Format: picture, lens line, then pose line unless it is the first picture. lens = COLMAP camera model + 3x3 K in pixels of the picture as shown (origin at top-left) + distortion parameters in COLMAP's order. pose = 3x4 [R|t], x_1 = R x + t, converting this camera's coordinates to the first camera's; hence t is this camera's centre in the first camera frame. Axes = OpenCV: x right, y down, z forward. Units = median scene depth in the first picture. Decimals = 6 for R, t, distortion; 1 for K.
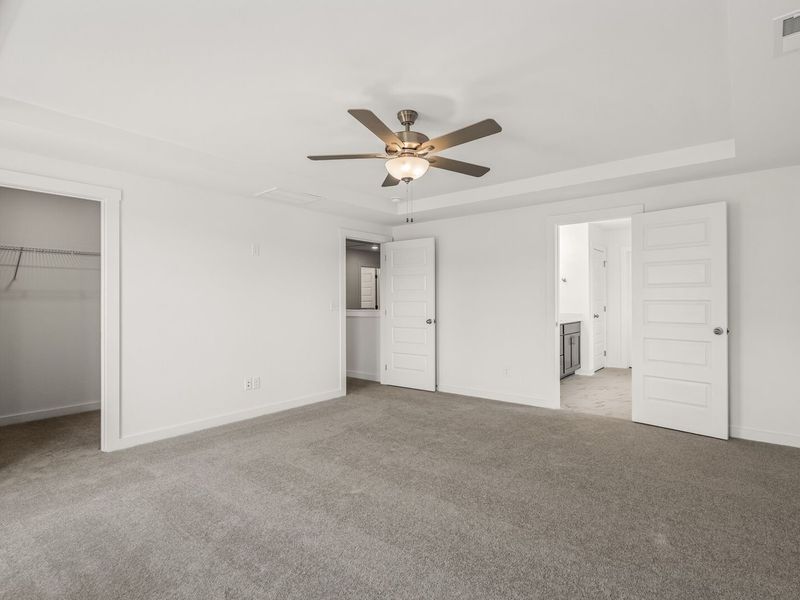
lens RADIAL K [[406.0, 0, 400.7], [0, 406.0, 294.9], [0, 0, 1]] dist [-0.003268, 0.000388]
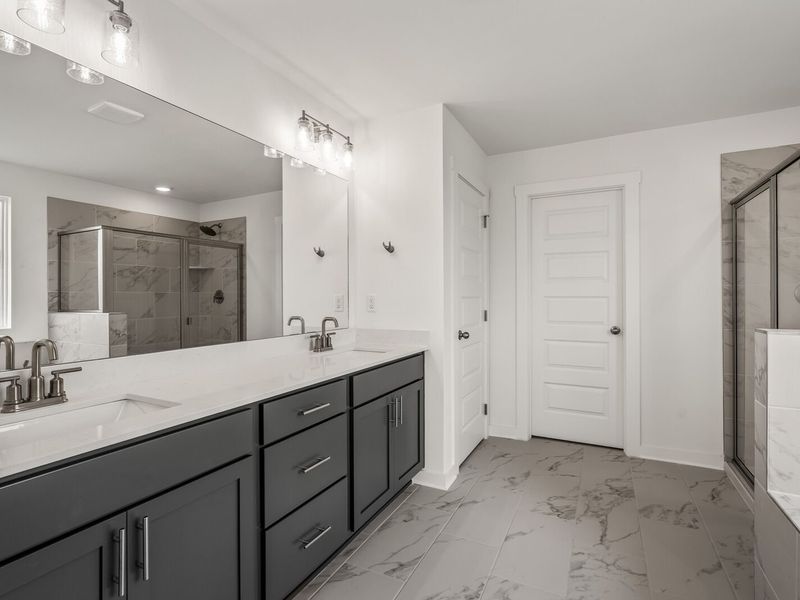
lens RADIAL K [[406.0, 0, 400.7], [0, 406.0, 294.9], [0, 0, 1]] dist [-0.003268, 0.000388]
pose [[0.973537, 0.000191, 0.228531, 0.323644], [-0.002769, 0.999936, 0.010960, 0.005769], [-0.228514, -0.011303, 0.973475, 0.608215]]
